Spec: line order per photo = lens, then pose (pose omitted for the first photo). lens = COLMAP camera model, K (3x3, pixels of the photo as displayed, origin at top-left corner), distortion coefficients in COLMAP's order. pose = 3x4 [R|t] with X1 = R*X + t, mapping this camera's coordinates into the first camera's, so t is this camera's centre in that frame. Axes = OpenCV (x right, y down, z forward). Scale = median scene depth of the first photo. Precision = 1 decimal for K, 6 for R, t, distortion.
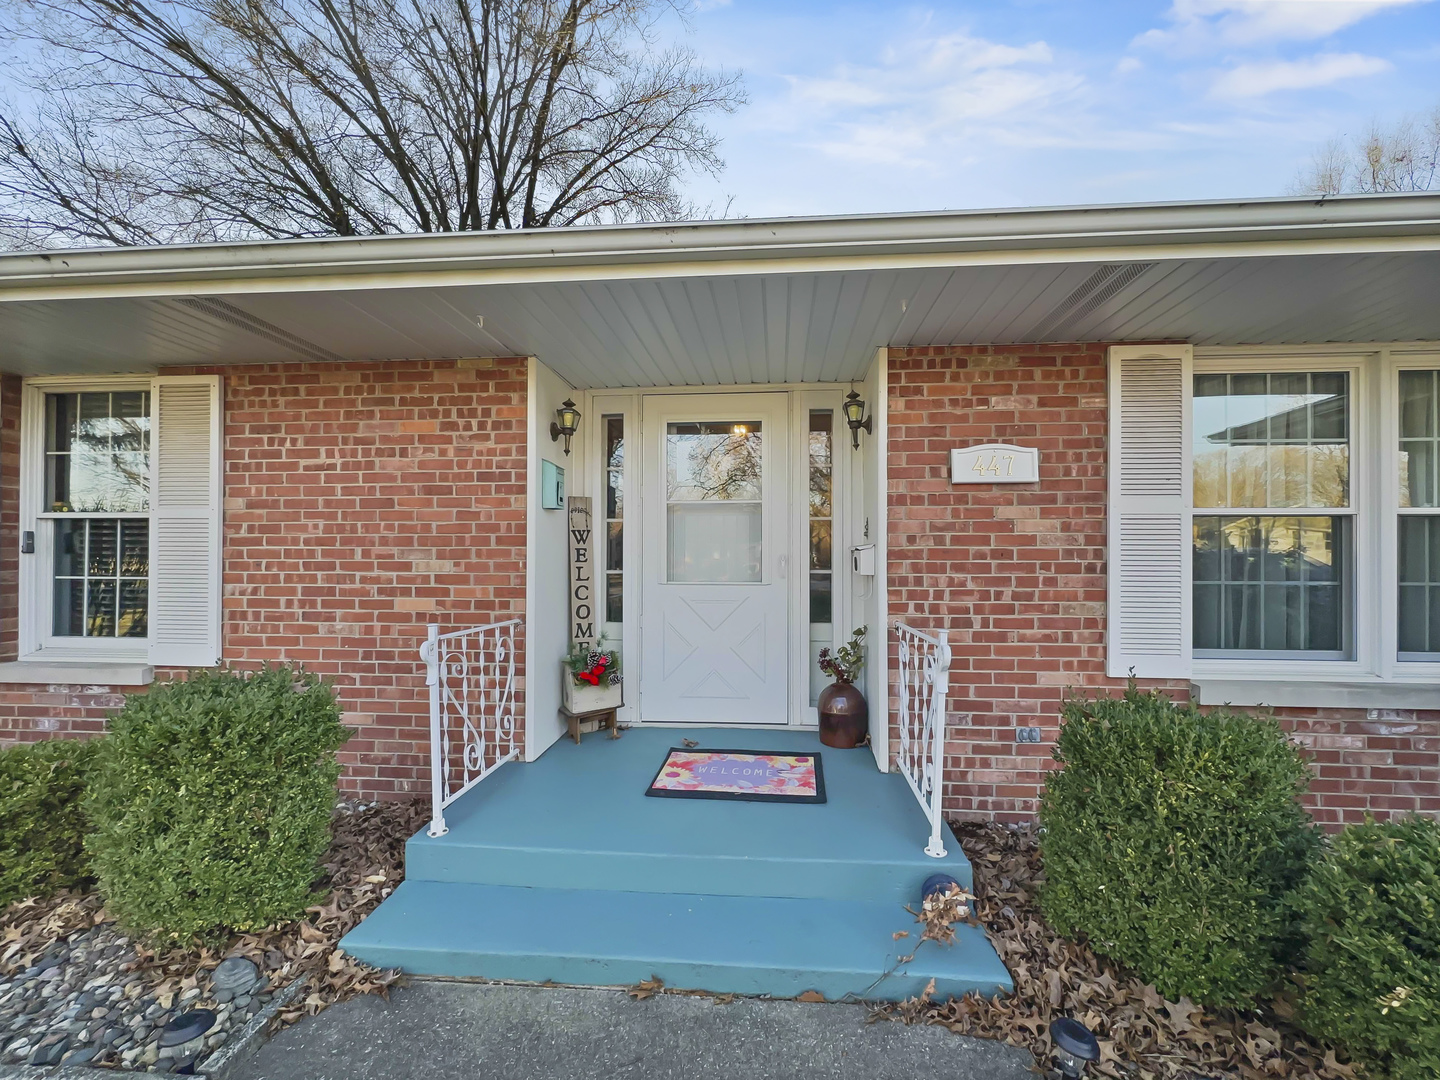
lens RADIAL K [[573.0, 0, 724.0], [0, 573.0, 547.9], [0, 0, 1]] dist [-0.000520, -0.000078]
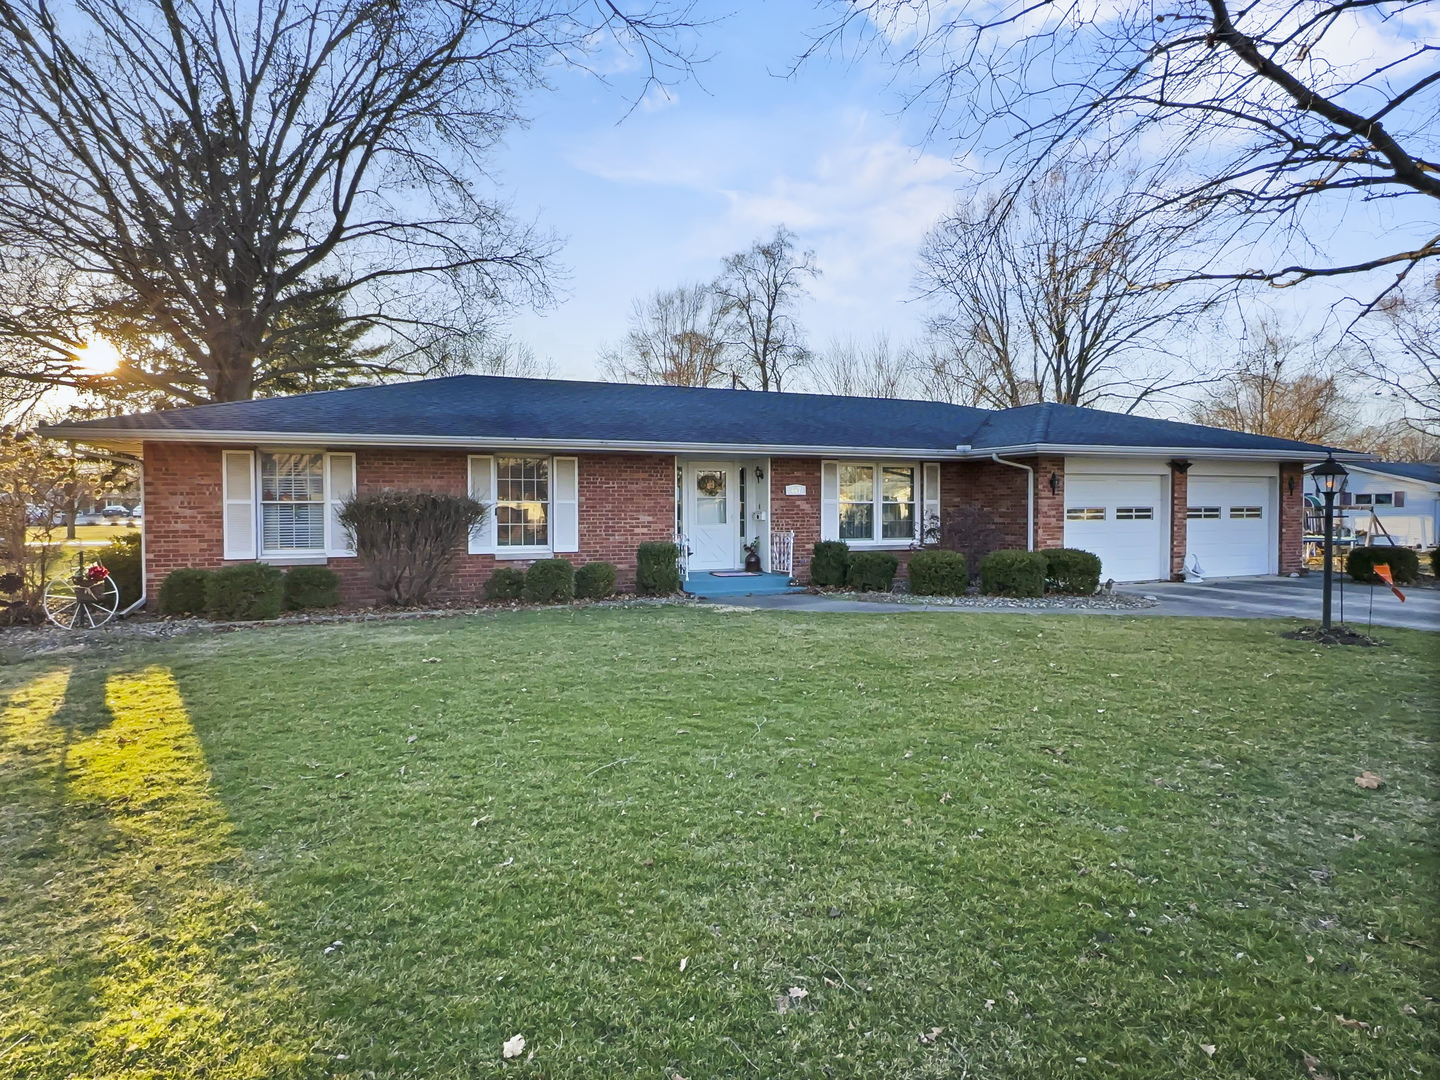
lens RADIAL K [[594.2, 0, 714.1], [0, 594.2, 514.1], [0, 0, 1]] dist [0.000465, 0.000071]
pose [[0.914489, -0.006029, 0.404566, -1.519395], [-0.000264, 0.999880, 0.015497, -0.046167], [-0.404611, -0.014279, 0.914378, -2.239345]]
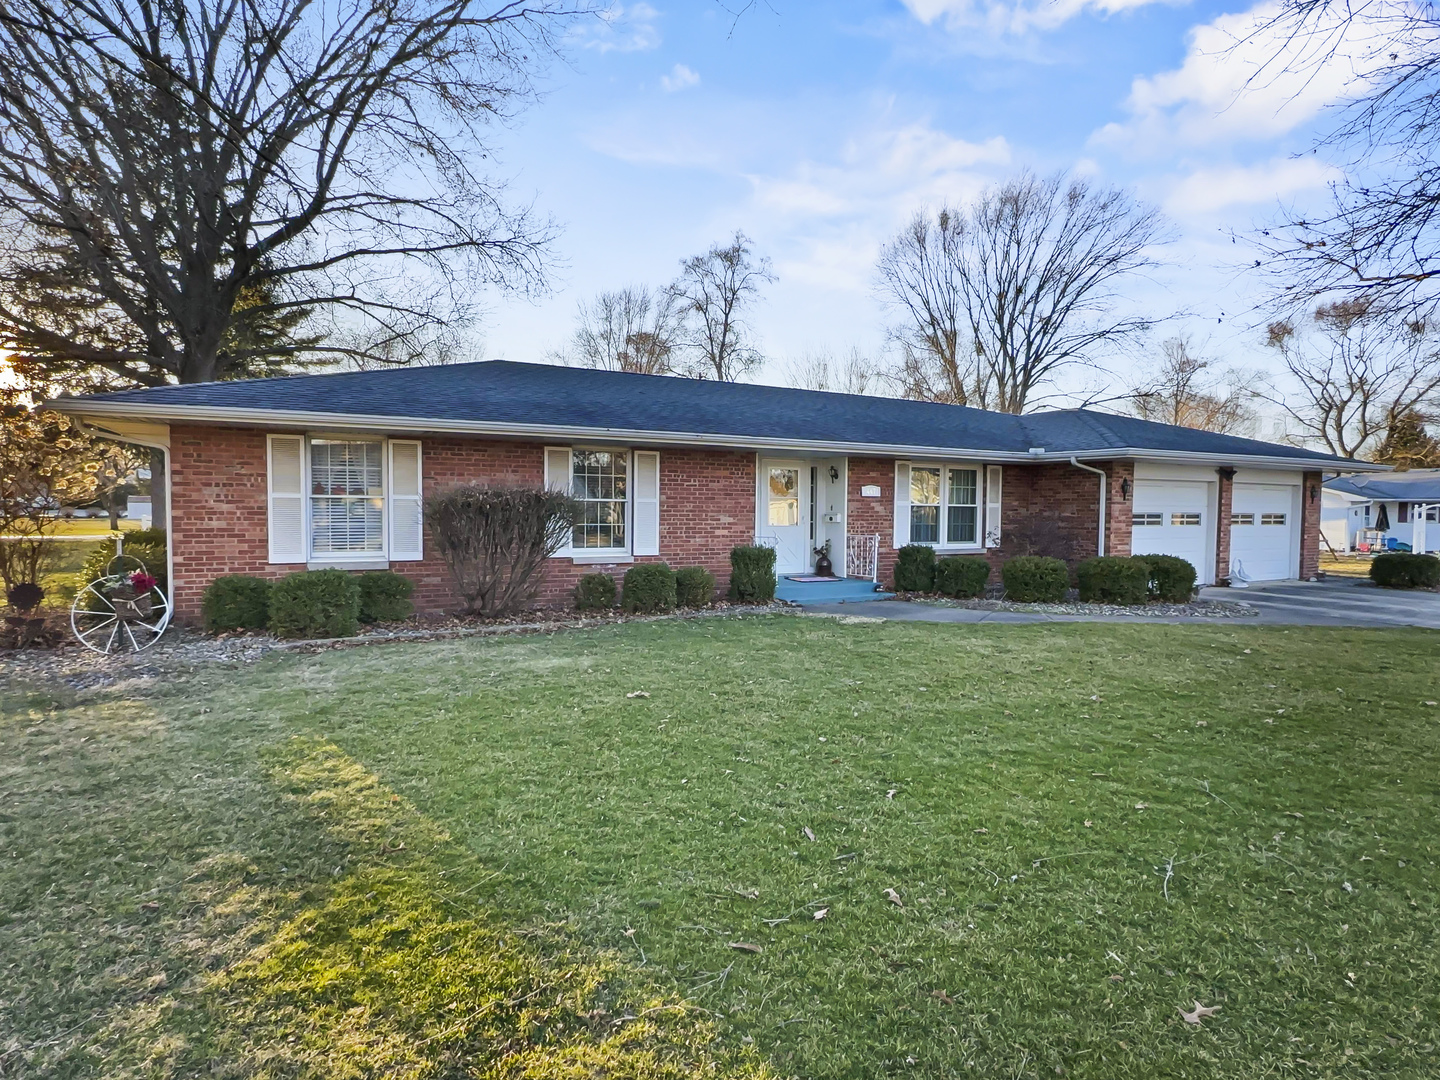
lens RADIAL K [[583.7, 0, 724.5], [0, 583.7, 521.9], [0, 0, 1]] dist [-0.000421, -0.000157]
pose [[0.875365, -0.002326, 0.483457, -2.005215], [-0.013227, 0.999499, 0.028758, -0.044396], [-0.483282, -0.031569, 0.874896, -1.684686]]
